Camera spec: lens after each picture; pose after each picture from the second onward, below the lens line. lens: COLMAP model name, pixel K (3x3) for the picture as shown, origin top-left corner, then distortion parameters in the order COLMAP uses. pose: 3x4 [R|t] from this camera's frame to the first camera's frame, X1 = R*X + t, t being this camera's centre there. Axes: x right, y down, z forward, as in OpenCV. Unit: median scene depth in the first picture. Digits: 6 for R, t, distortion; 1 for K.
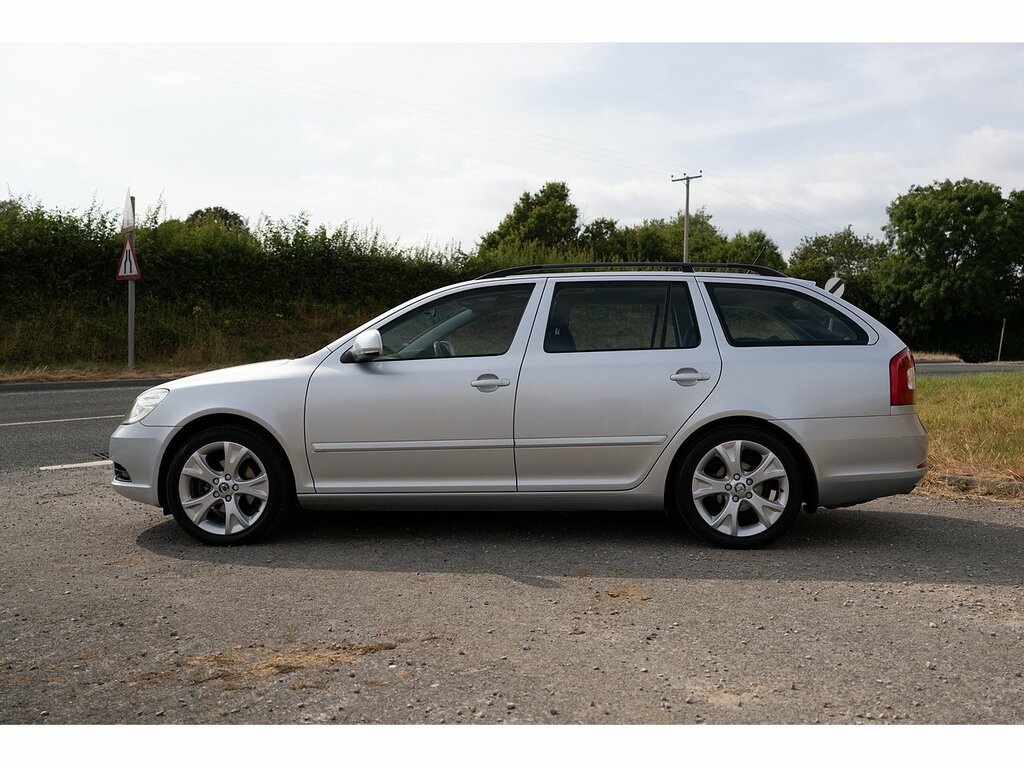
lens RADIAL K [[825.5, 0, 575.5], [0, 825.5, 394.1], [0, 0, 1]] dist [-0.012155, -0.003399]
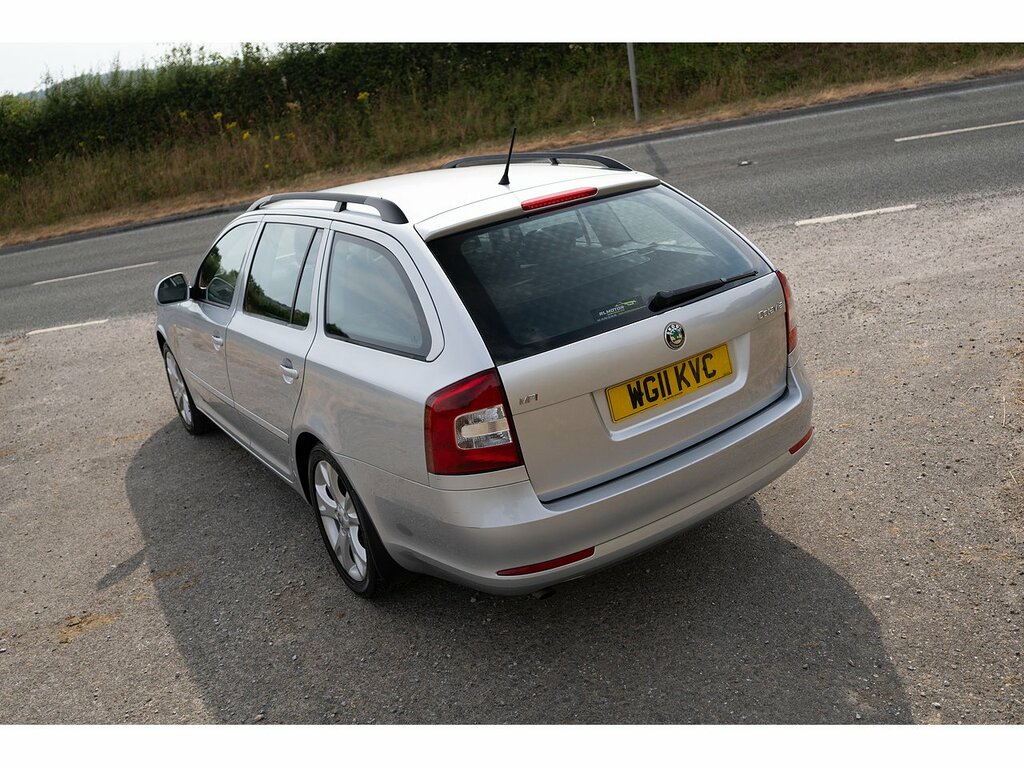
lens RADIAL K [[853.7, 0, 515.4], [0, 853.7, 373.6], [0, 0, 1]] dist [-0.007034, -0.003402]
pose [[0.598746, 0.168112, -0.783097, 0.594116], [0.120314, 0.947752, 0.295450, -0.152648], [0.791850, -0.271118, 0.547237, 0.485233]]
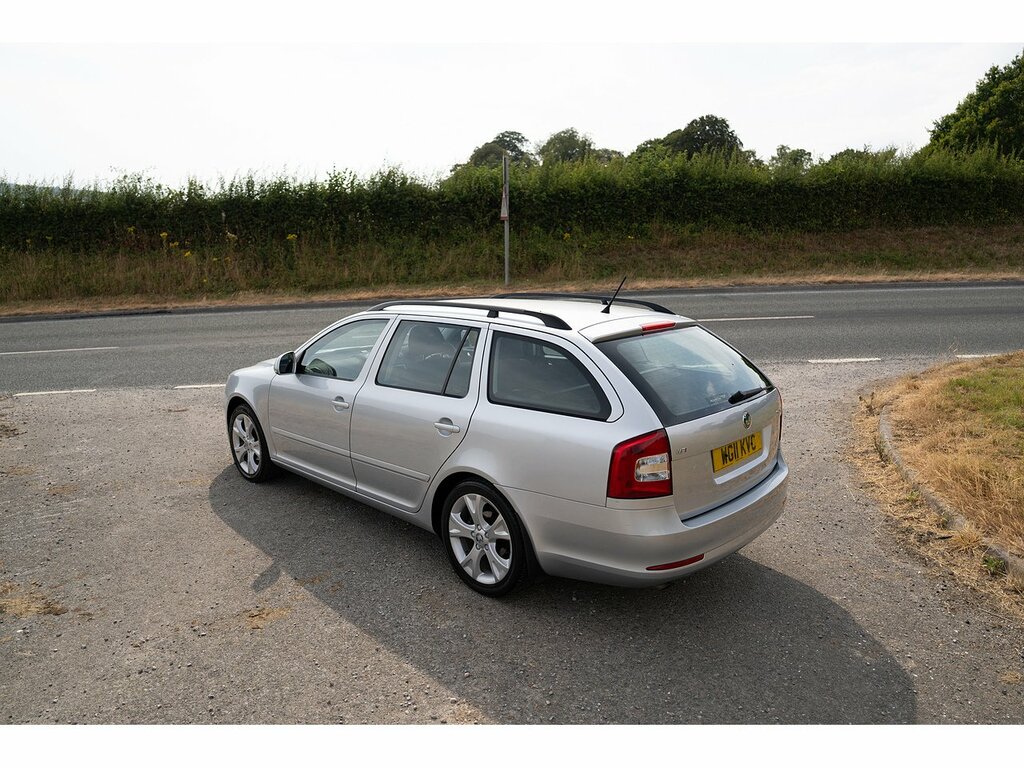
lens RADIAL K [[669.0, 0, 504.9], [0, 669.0, 409.0], [0, 0, 1]] dist [-0.009056, -0.000494]
pose [[0.758353, 0.149407, -0.634491, 0.490375], [-0.016229, 0.977404, 0.210757, -0.150306], [0.651642, -0.149532, 0.743642, 0.274836]]
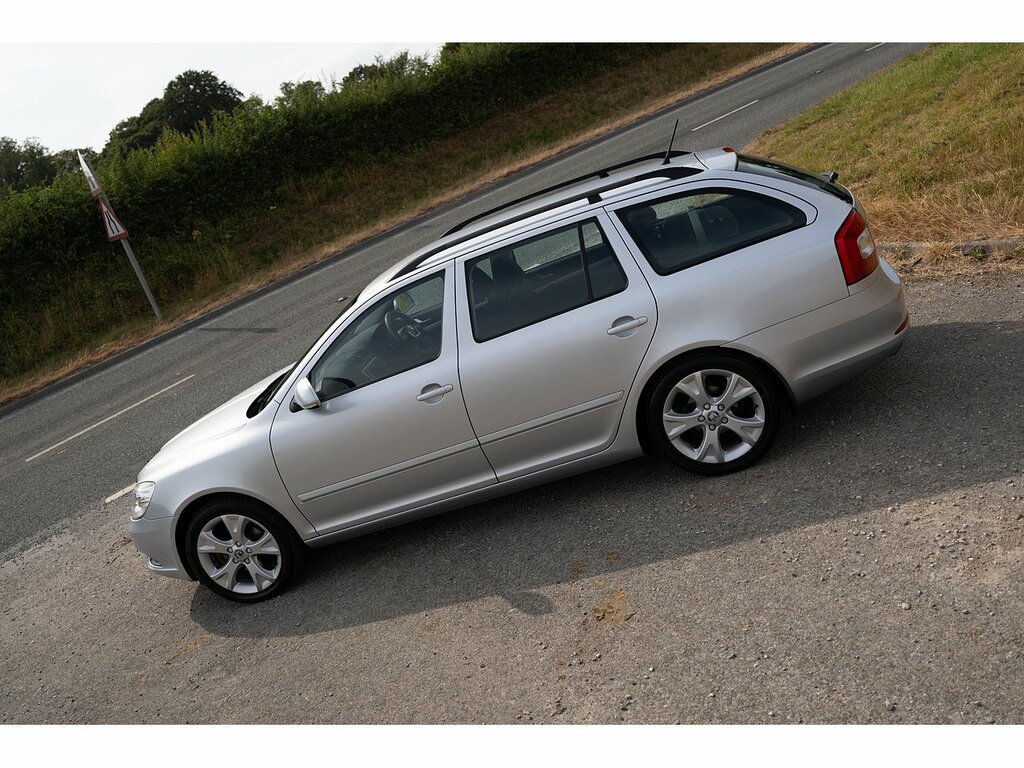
lens RADIAL K [[840.7, 0, 543.5], [0, 840.7, 344.5], [0, 0, 1]] dist [-0.013059, -0.001383]
pose [[0.939348, -0.308594, -0.149647, 0.123619], [0.335772, 0.916376, 0.217971, -0.160588], [0.069869, -0.254998, 0.964414, 0.043853]]
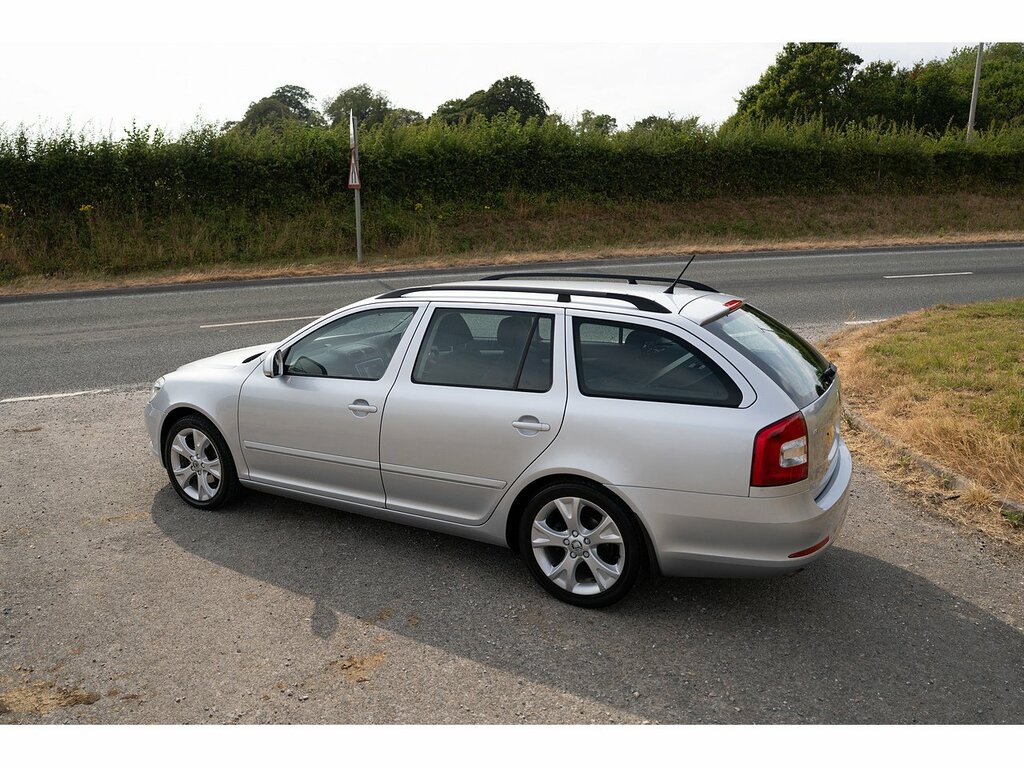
lens RADIAL K [[748.3, 0, 483.1], [0, 748.3, 382.9], [0, 0, 1]] dist [-0.012383, 0.004947]
pose [[0.894989, 0.089443, -0.437030, 0.307122], [-0.005499, 0.981831, 0.189680, -0.154497], [0.446055, -0.167358, 0.879219, 0.150350]]
